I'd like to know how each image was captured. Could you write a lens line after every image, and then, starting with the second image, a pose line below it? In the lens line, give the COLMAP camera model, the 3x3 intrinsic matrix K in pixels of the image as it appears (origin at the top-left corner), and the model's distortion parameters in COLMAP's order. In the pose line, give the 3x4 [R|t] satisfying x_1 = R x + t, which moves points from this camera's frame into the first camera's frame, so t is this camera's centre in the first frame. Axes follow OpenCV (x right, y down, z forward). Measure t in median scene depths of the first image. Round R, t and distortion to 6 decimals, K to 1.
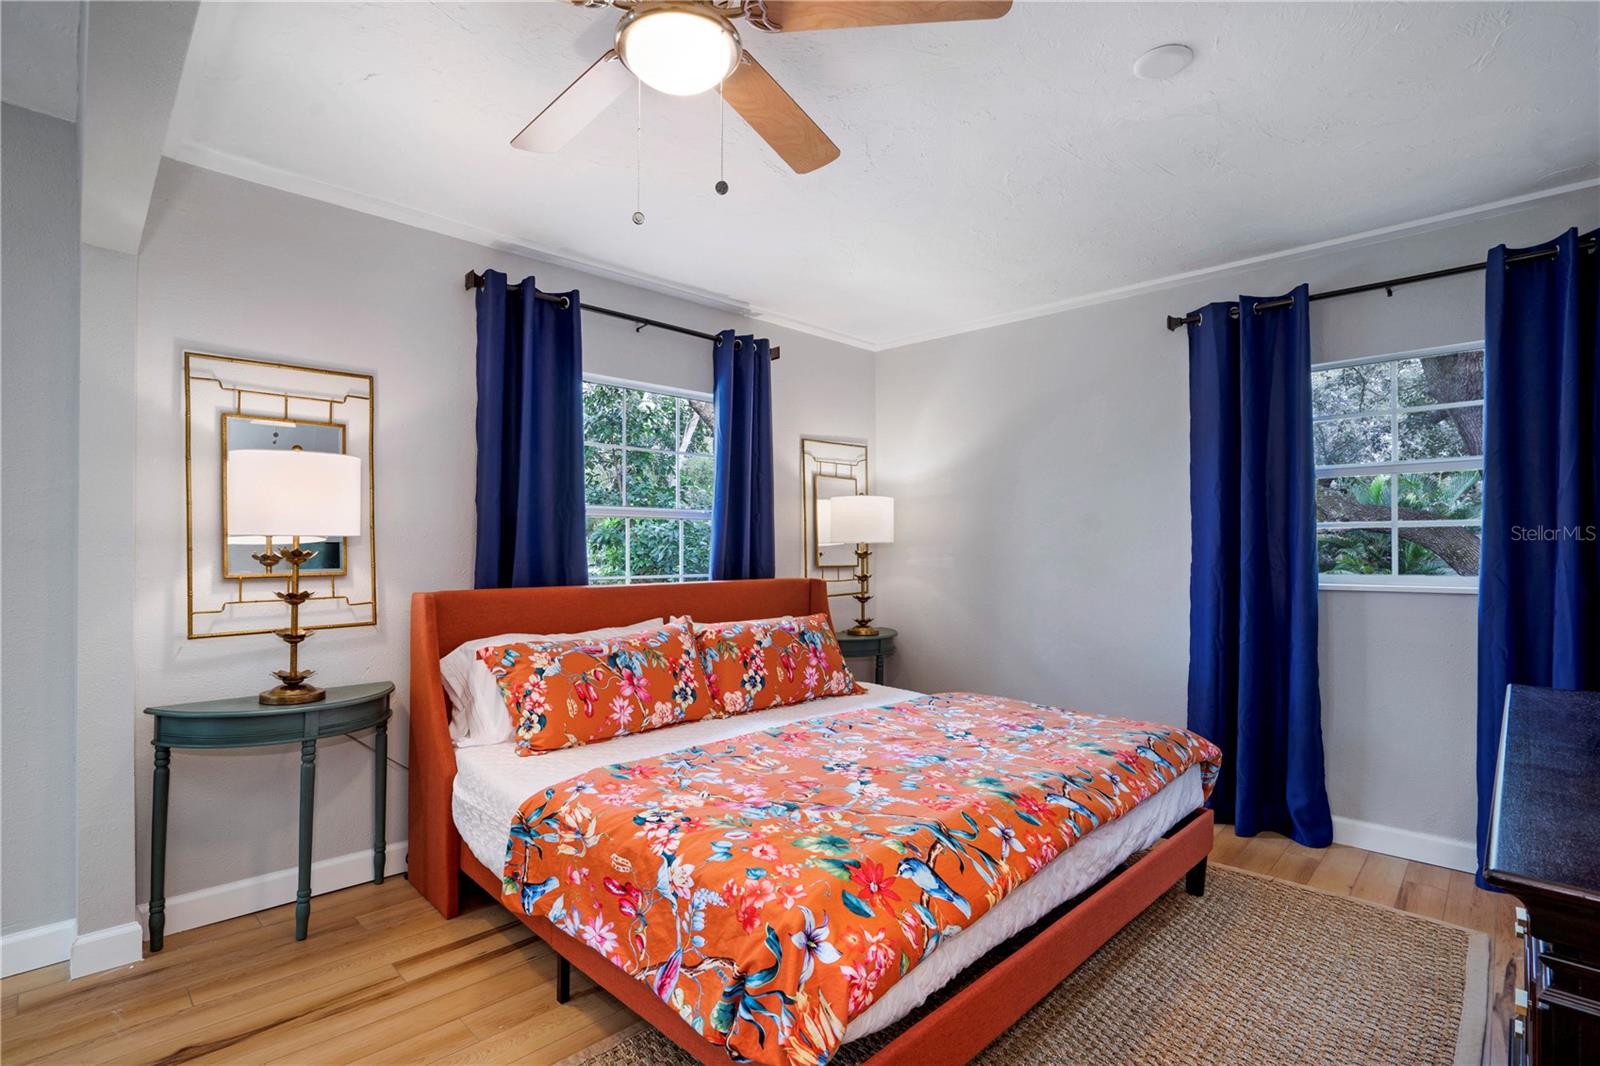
lens RADIAL K [[754.2, 0, 802.5], [0, 754.2, 543.6], [0, 0, 1]] dist [-0.056419, 0.019077]
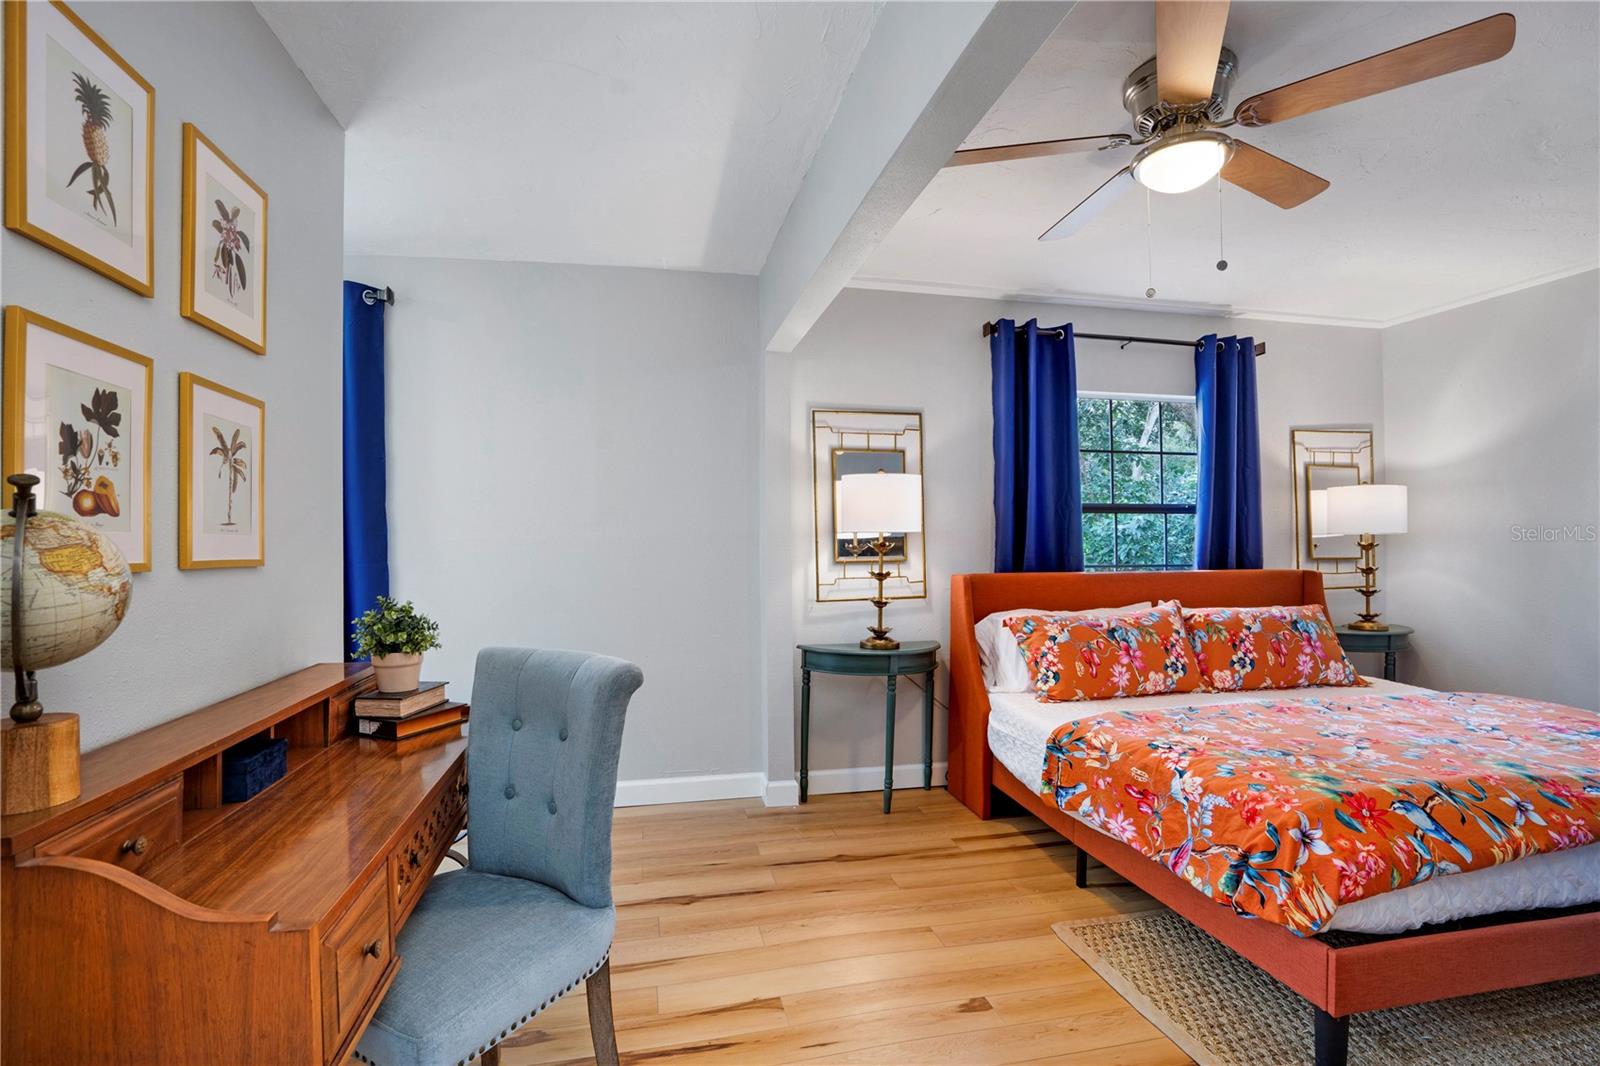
lens RADIAL K [[754.2, 0, 811.7], [0, 754.2, 537.9], [0, 0, 1]] dist [-0.056419, 0.019077]
pose [[0.838923, -0.008022, -0.544191, -0.006055], [0.007183, 0.999967, -0.003669, 0.004823], [0.544203, -0.000831, 0.838953, -0.281164]]
